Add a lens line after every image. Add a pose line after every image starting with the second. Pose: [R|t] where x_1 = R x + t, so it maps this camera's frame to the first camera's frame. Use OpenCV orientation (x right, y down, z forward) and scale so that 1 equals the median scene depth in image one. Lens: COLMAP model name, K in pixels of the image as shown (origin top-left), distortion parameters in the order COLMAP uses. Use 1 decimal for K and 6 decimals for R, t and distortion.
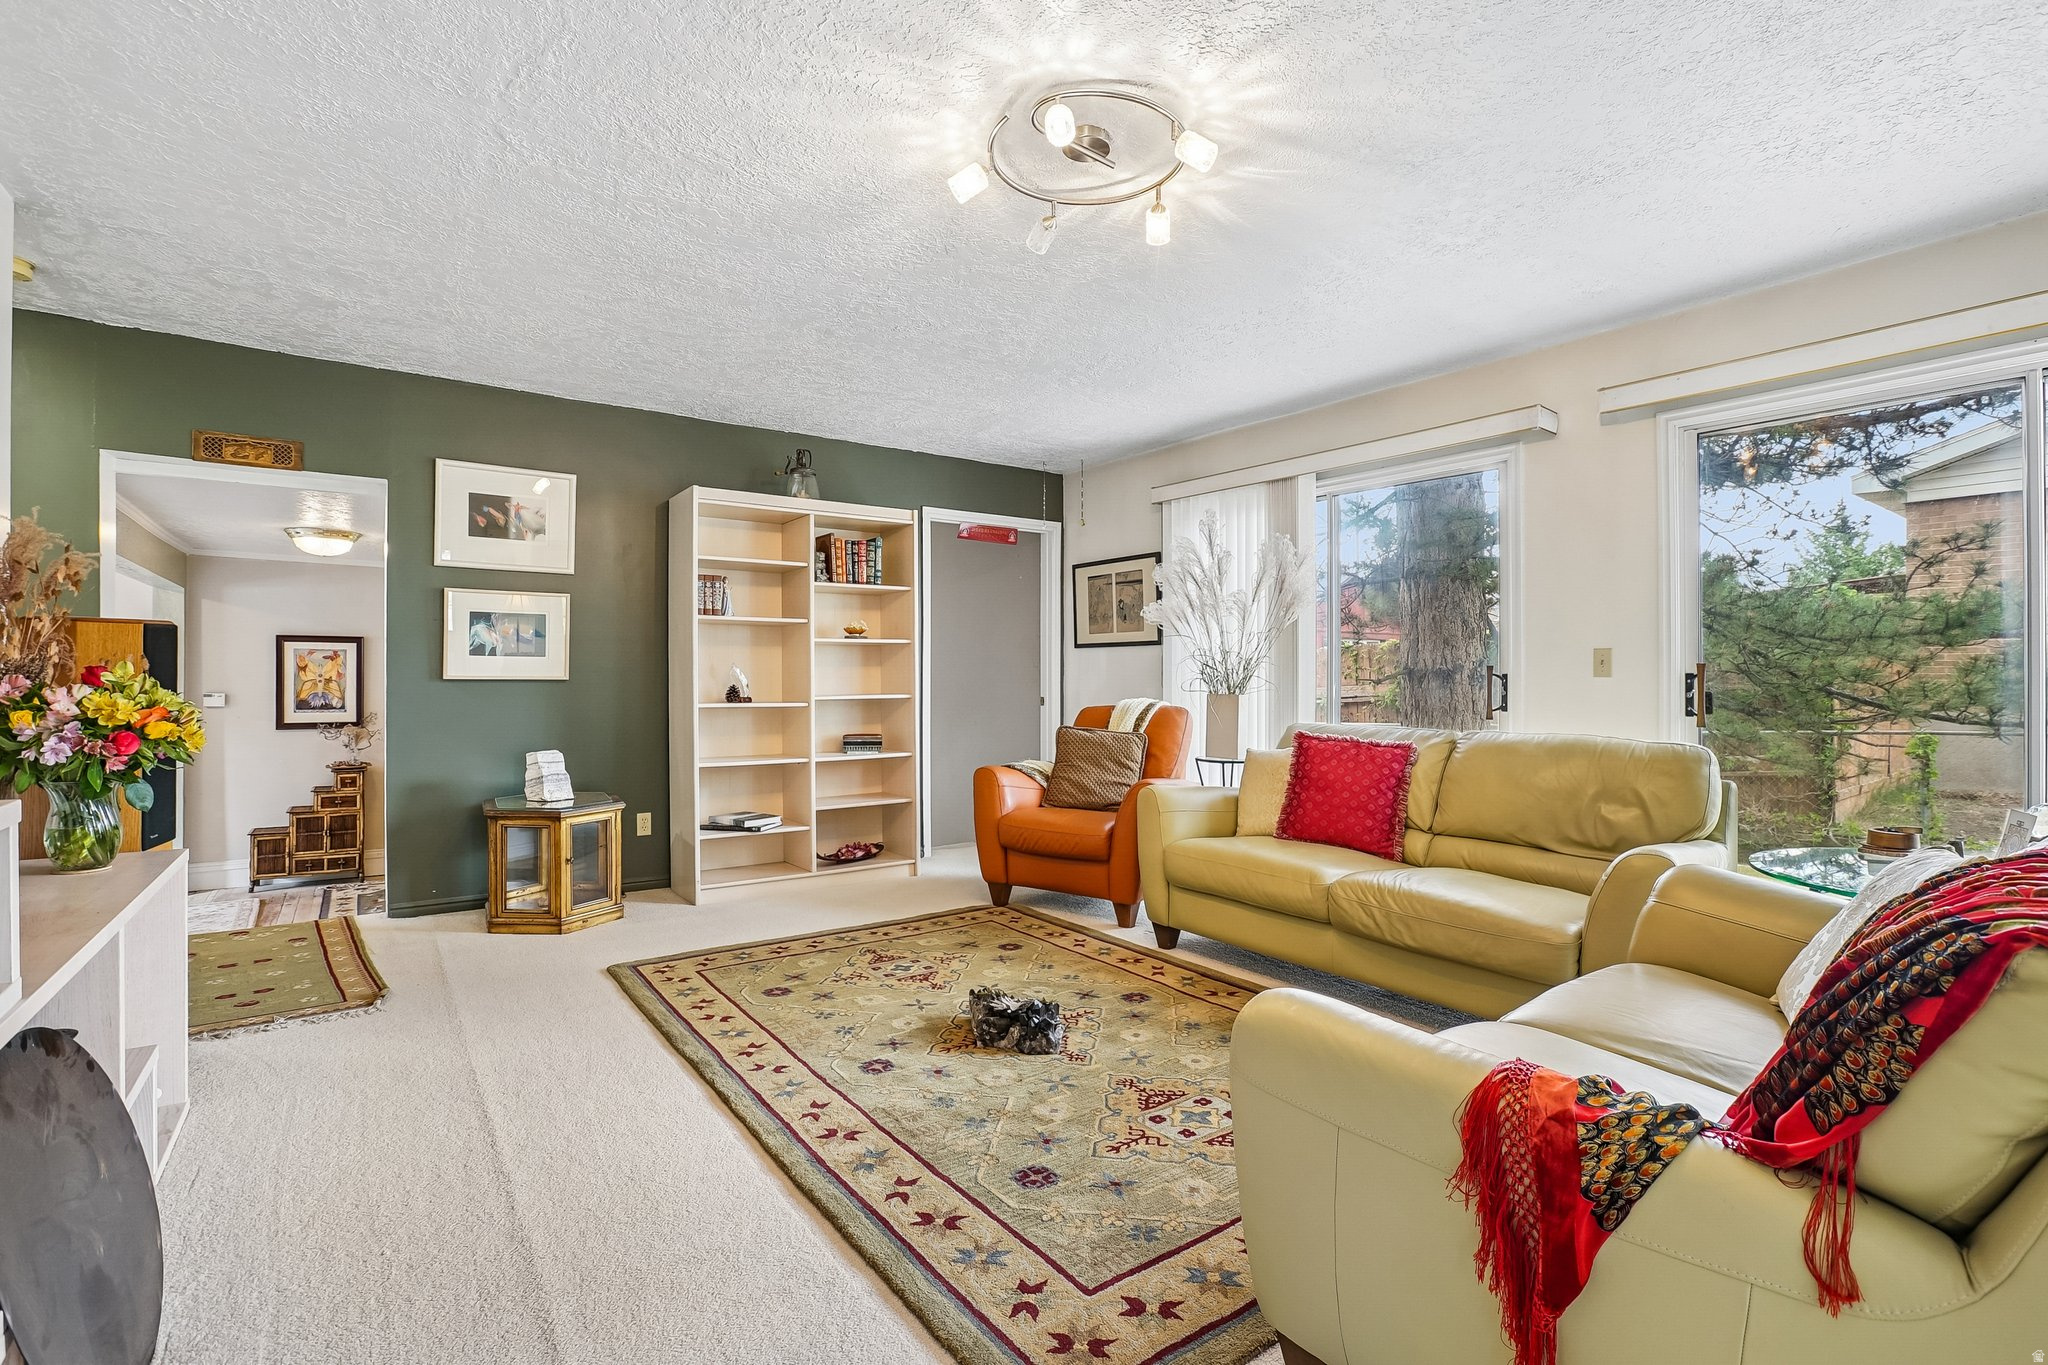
lens RADIAL K [[945.8, 0, 1015.9], [0, 945.8, 669.5], [0, 0, 1]] dist [-0.045262, 0.014089]
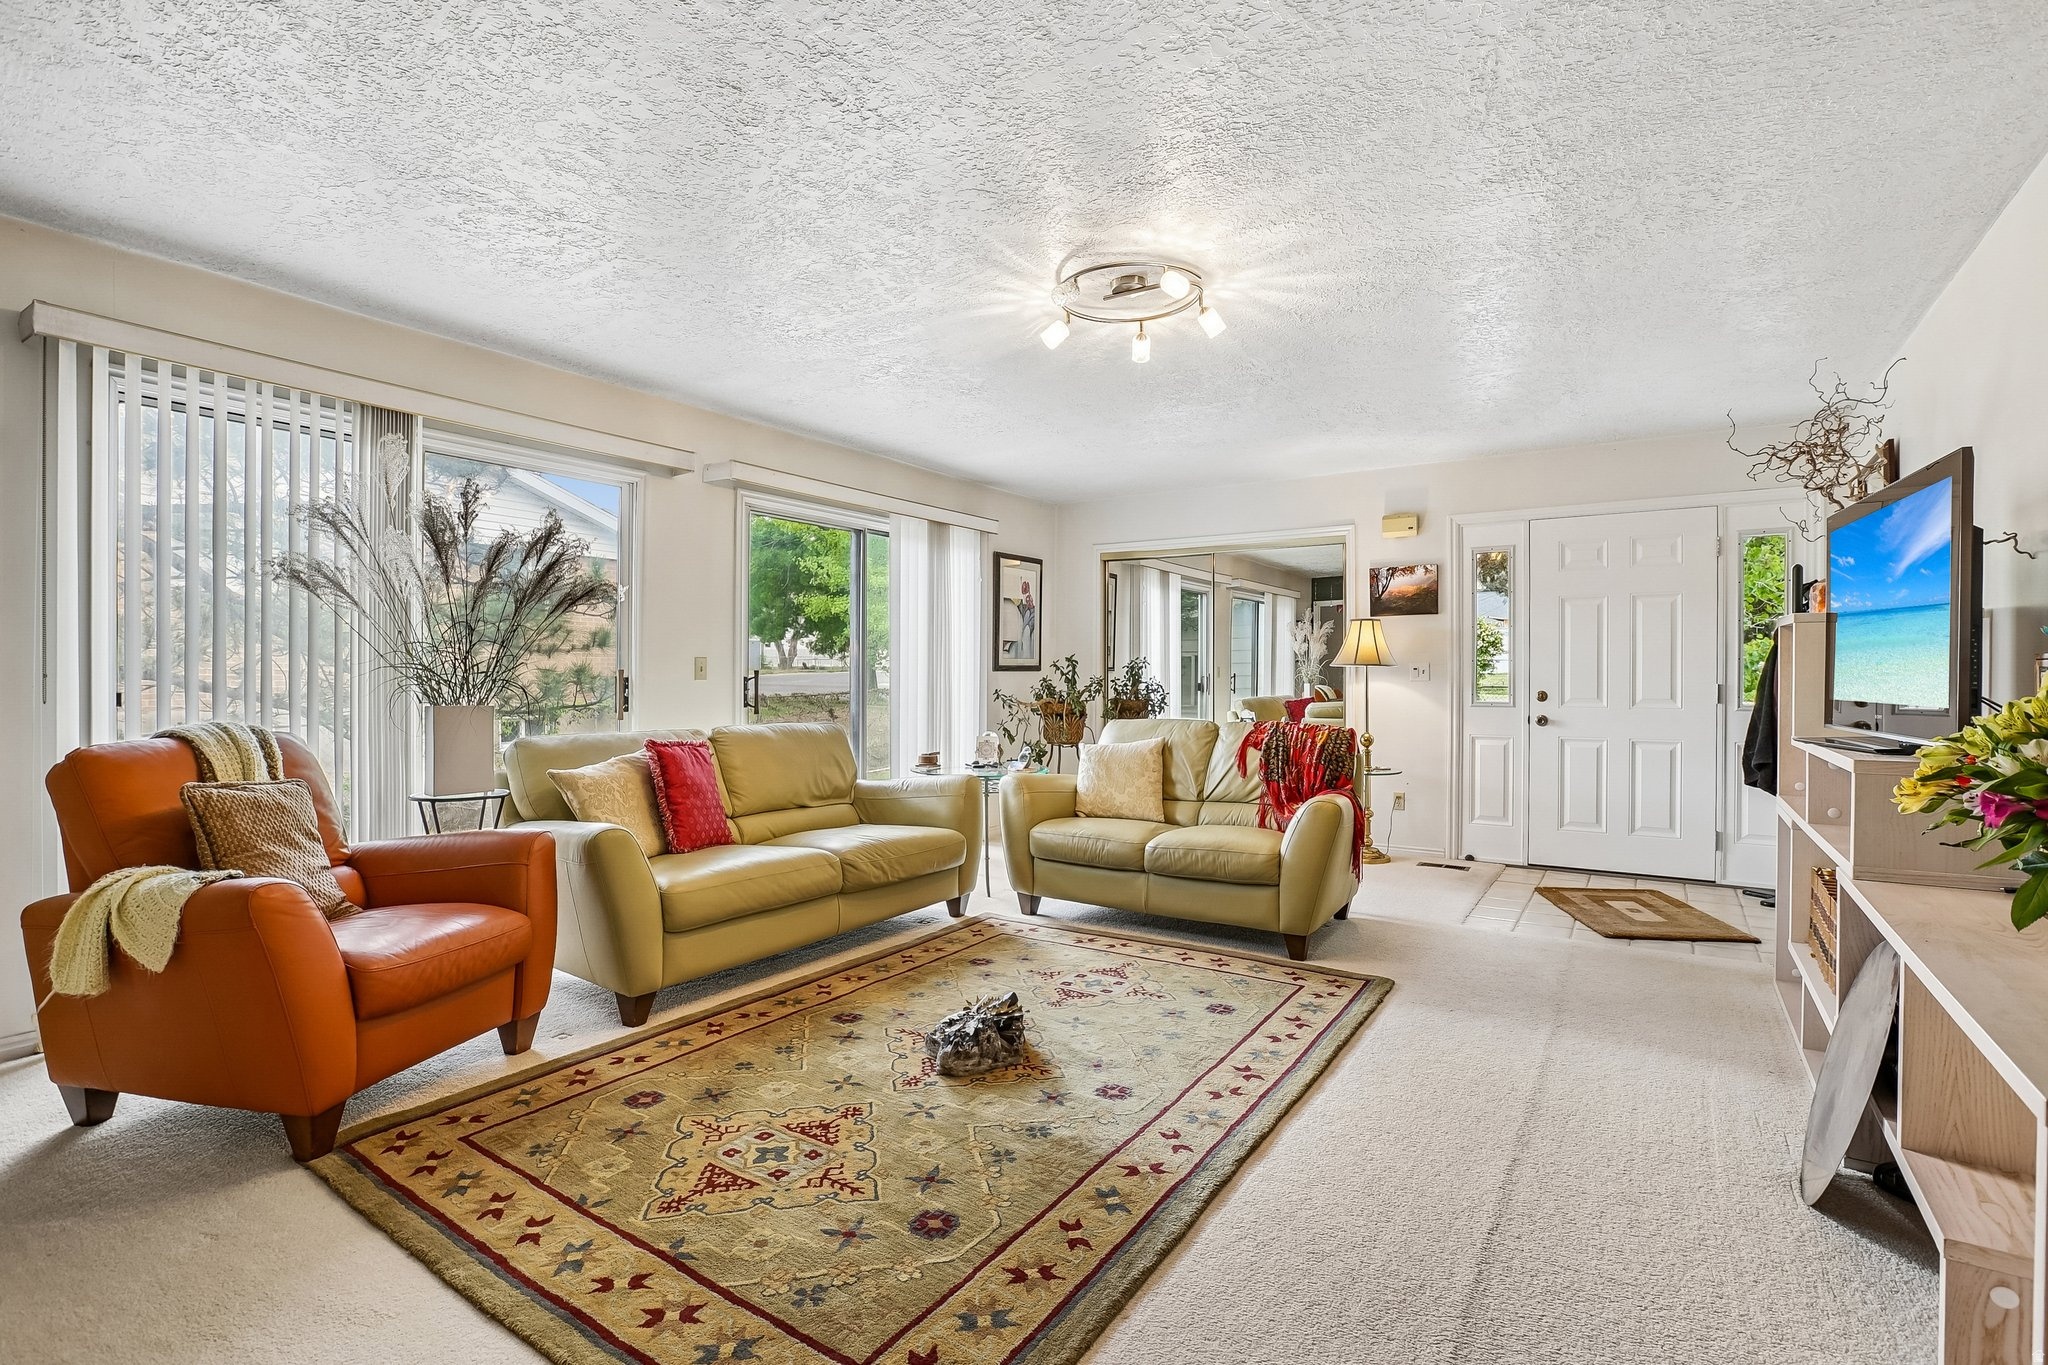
lens RADIAL K [[945.8, 0, 1032.3], [0, 945.8, 680.5], [0, 0, 1]] dist [-0.045262, 0.014089]
pose [[-0.357796, -0.005438, 0.933784, -0.733198], [-0.012219, 0.999925, 0.001141, 0.002612], [-0.933720, -0.011001, -0.357836, 1.035405]]
